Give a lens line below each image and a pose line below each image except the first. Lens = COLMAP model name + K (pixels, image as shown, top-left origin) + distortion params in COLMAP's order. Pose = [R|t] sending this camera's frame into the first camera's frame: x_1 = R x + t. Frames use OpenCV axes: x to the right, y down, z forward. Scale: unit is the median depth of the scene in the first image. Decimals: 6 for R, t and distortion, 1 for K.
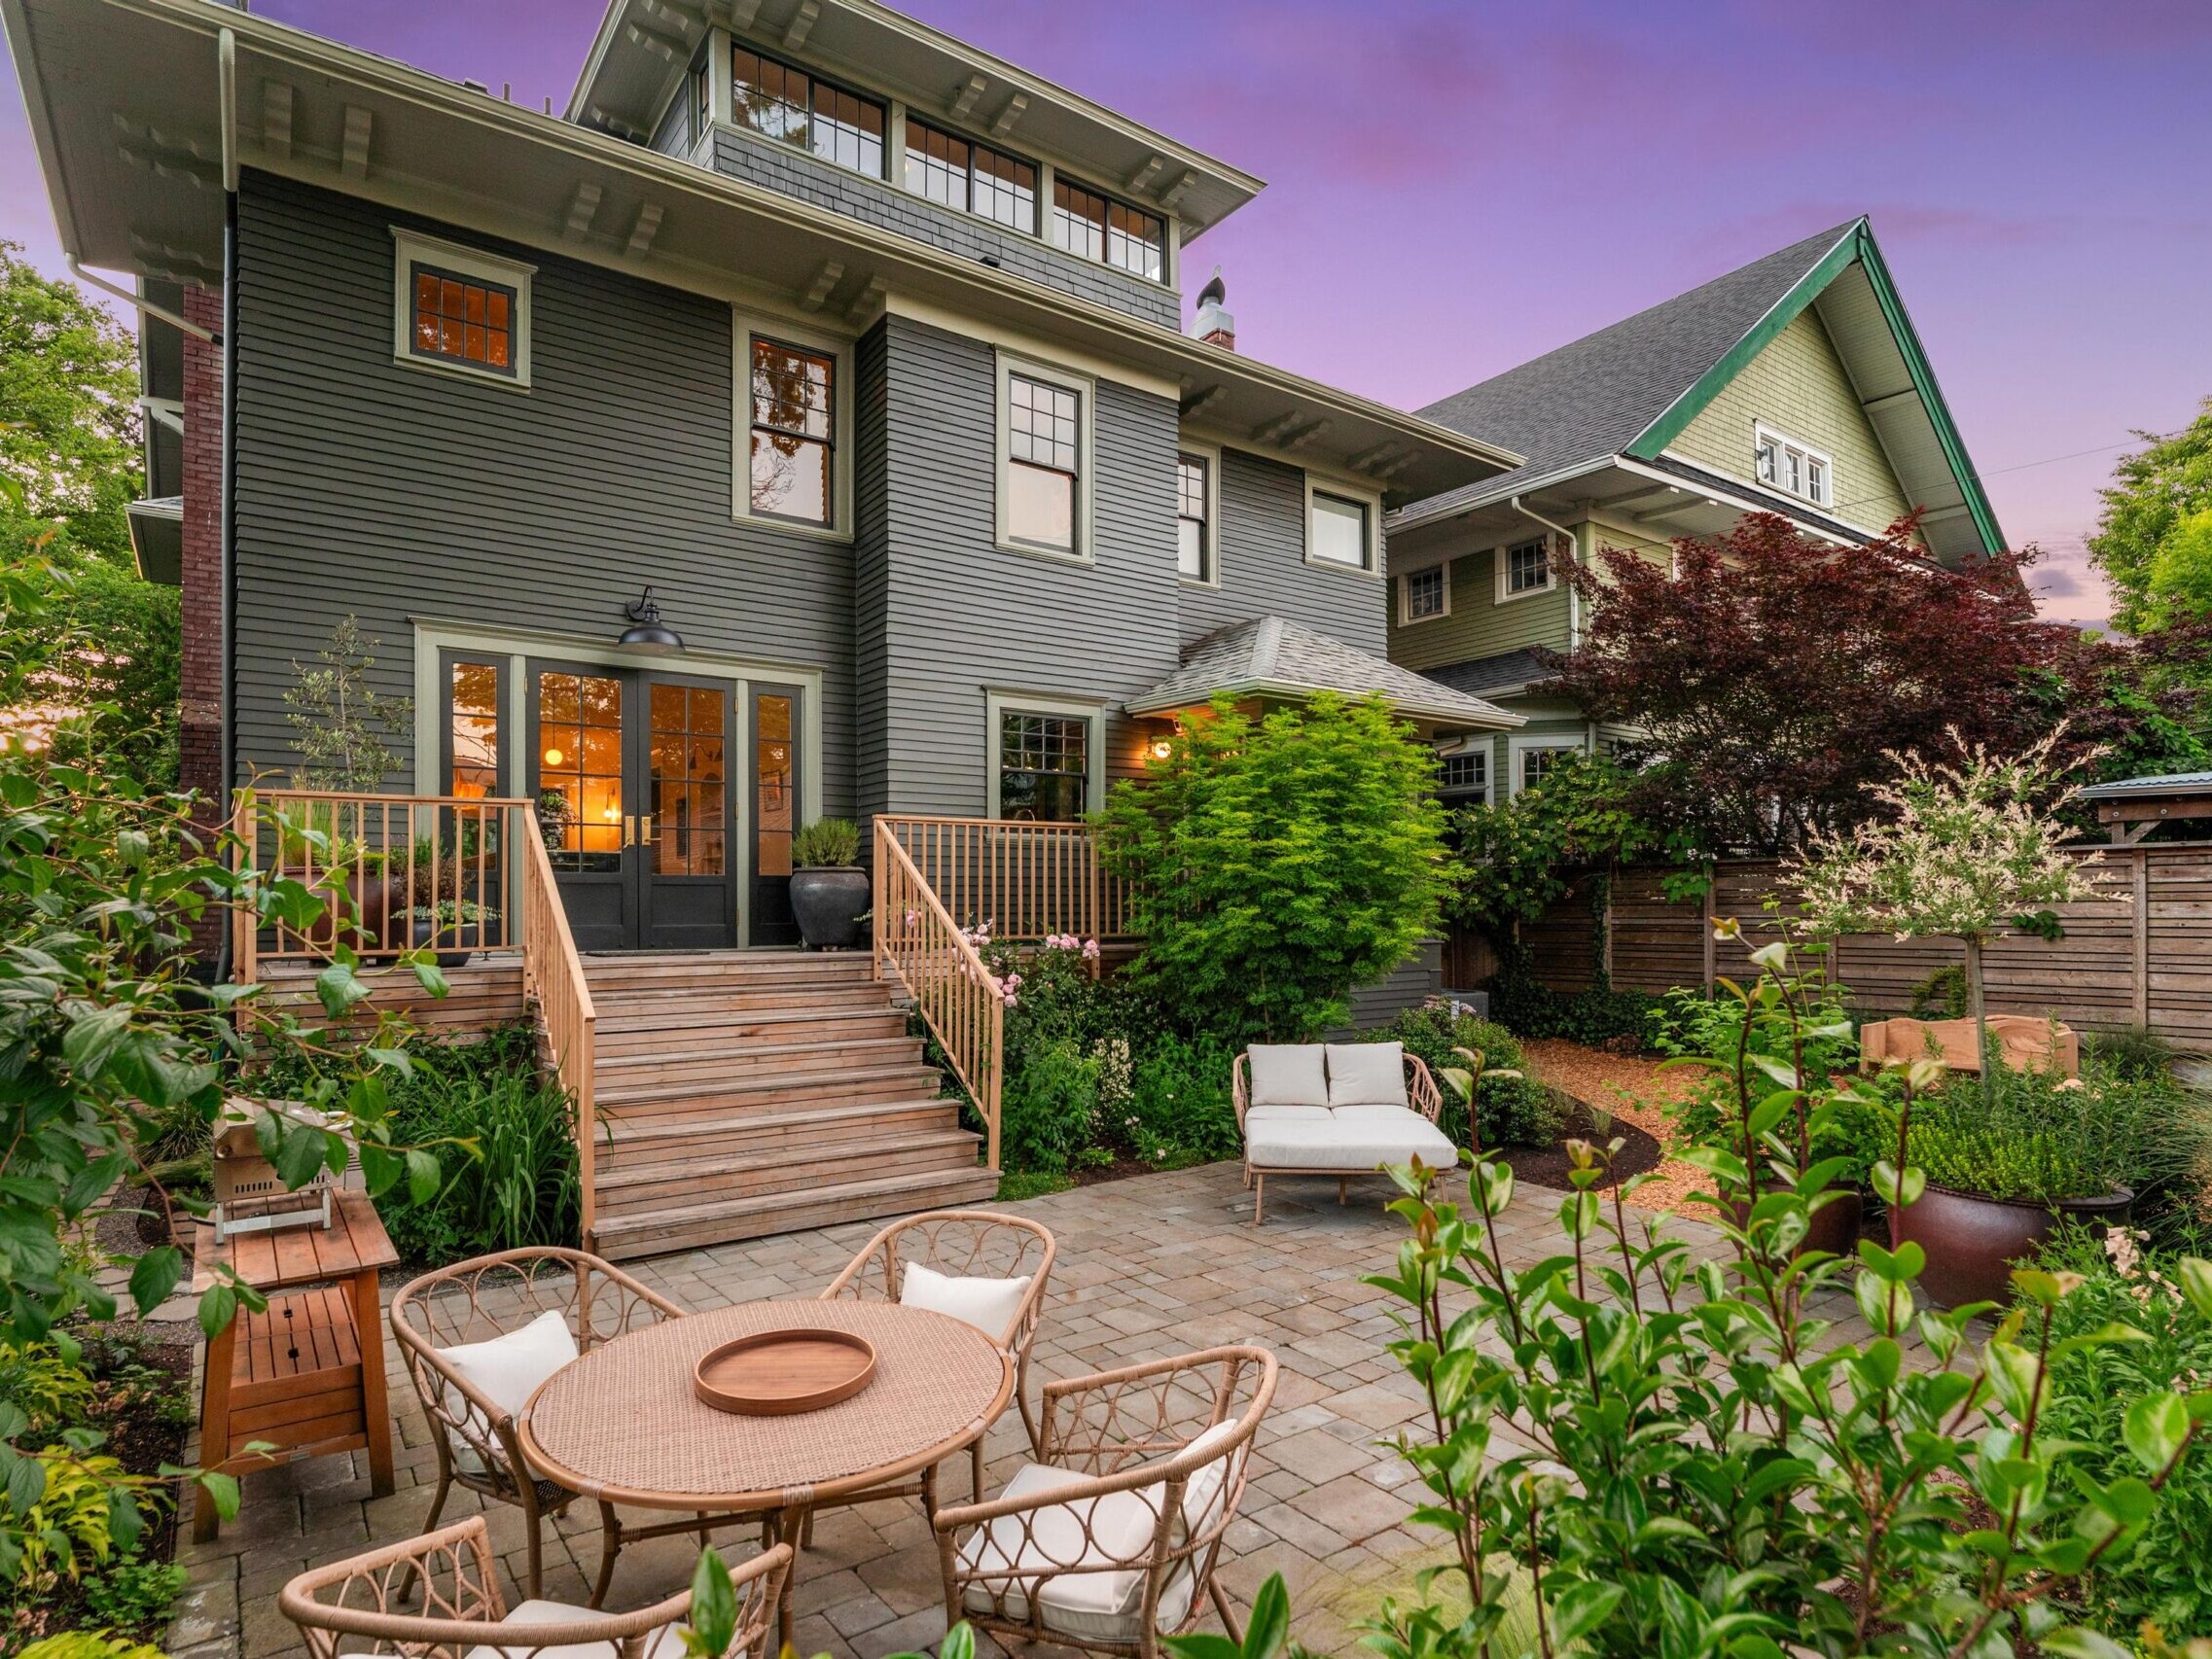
lens RADIAL K [[1225.9, 0, 1107.7], [0, 1225.9, 890.3], [0, 0, 1]] dist [0.003429, -0.001457]
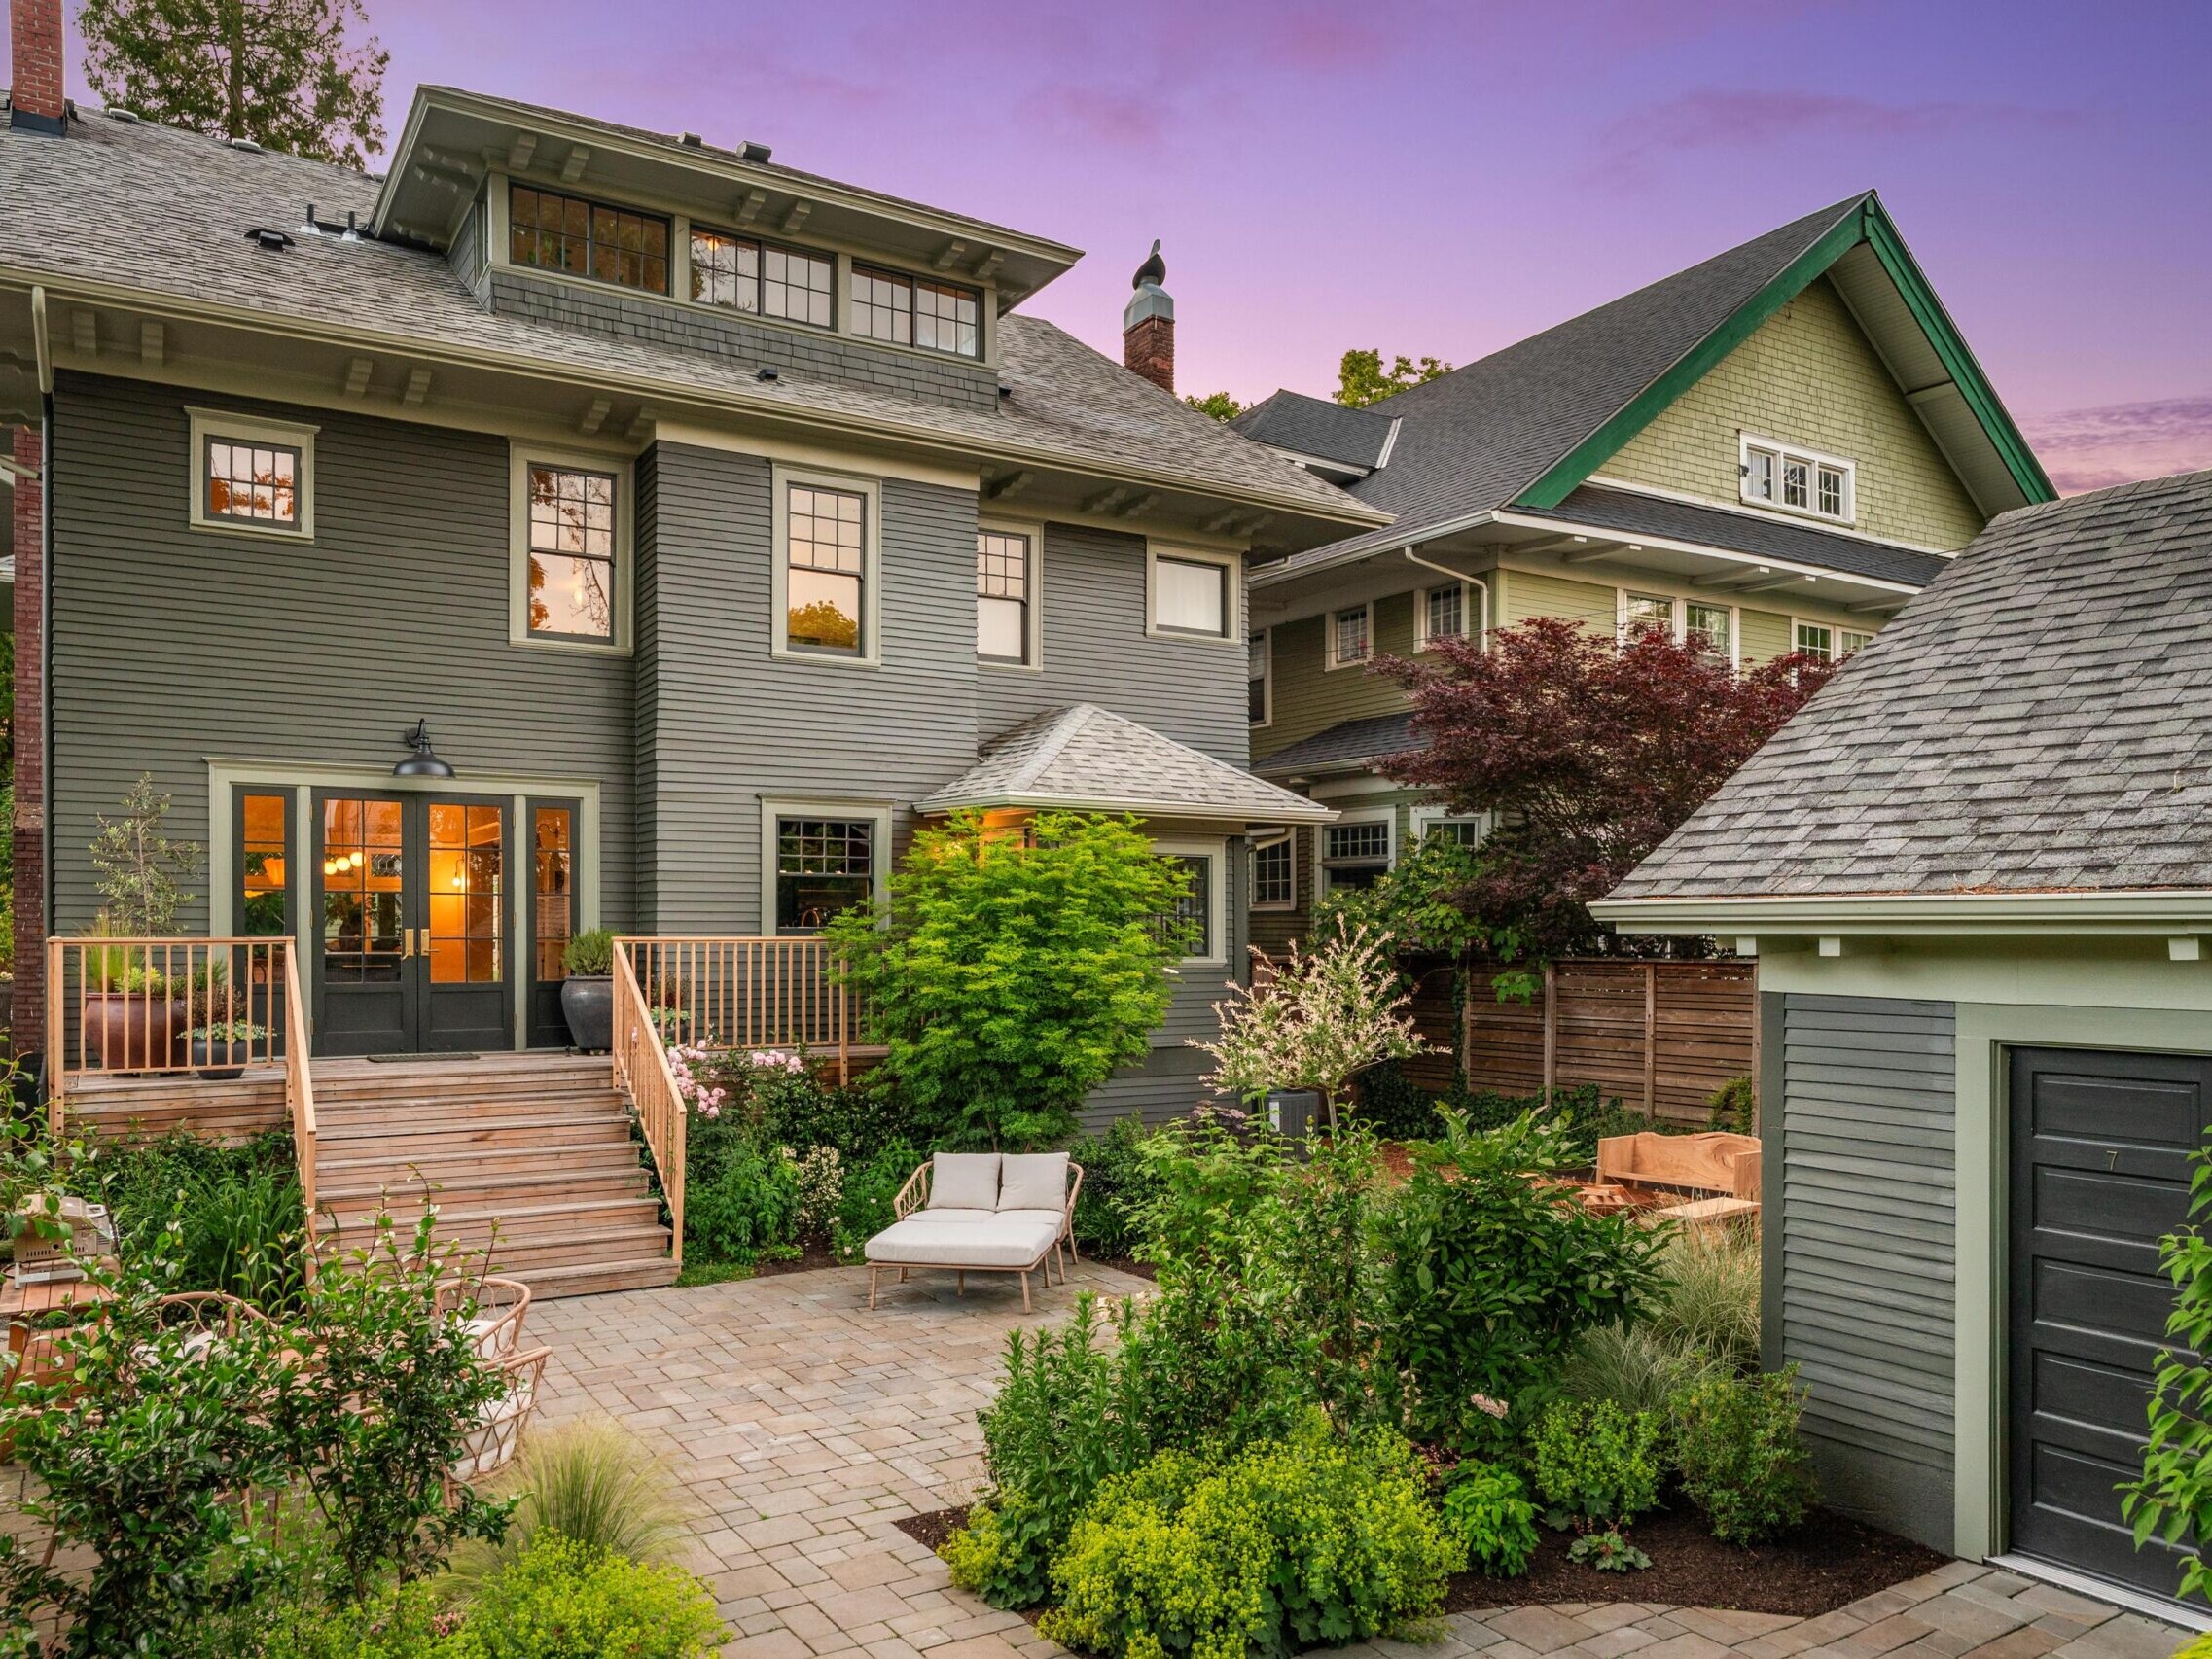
lens RADIAL K [[1637.9, 0, 1099.6], [0, 1637.9, 938.1], [0, 0, 1]] dist [0.007729, 0.000607]
pose [[0.997411, 0.006806, -0.071585, 0.300969], [-0.005578, 0.999834, 0.017336, -0.076549], [0.071692, -0.016892, 0.997284, -0.370842]]
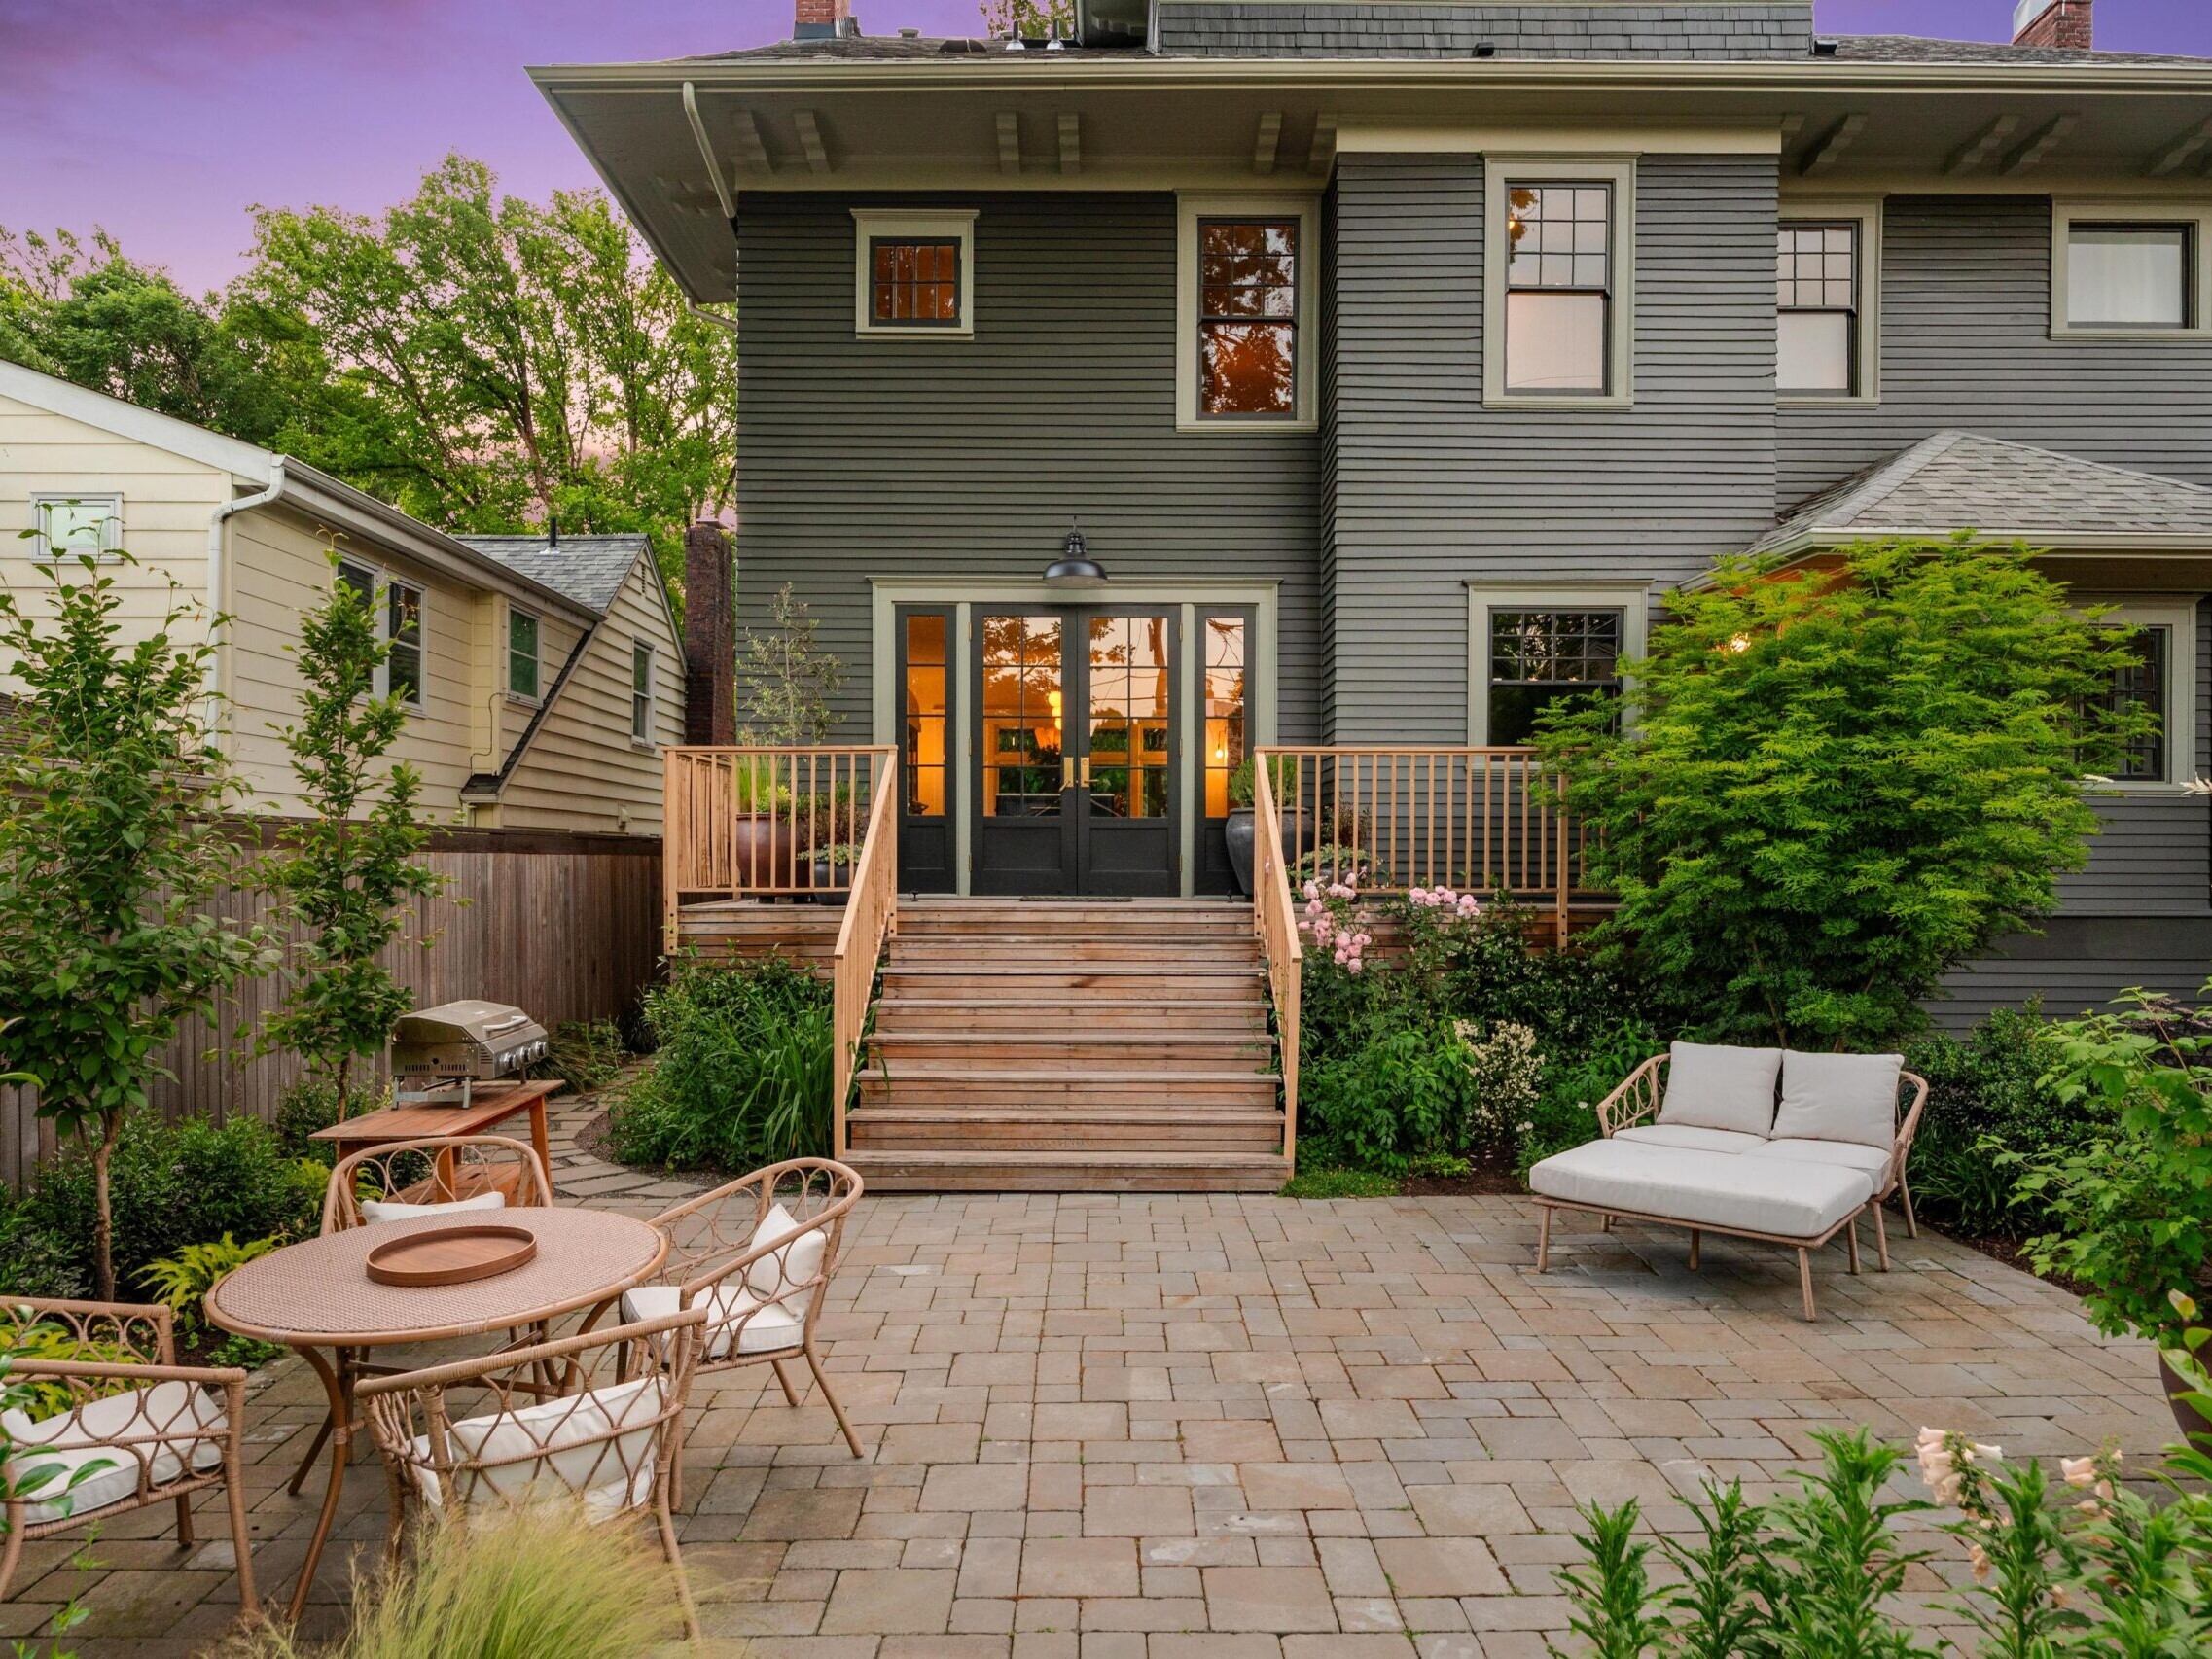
lens RADIAL K [[1447.1, 0, 1085.7], [0, 1447.1, 874.2], [0, 0, 1]] dist [-0.000836, 0.000793]
pose [[0.811734, 0.014331, -0.583851, 0.274890], [0.001268, 0.999653, 0.026301, 0.001844], [0.584025, -0.022090, 0.811435, 0.075675]]
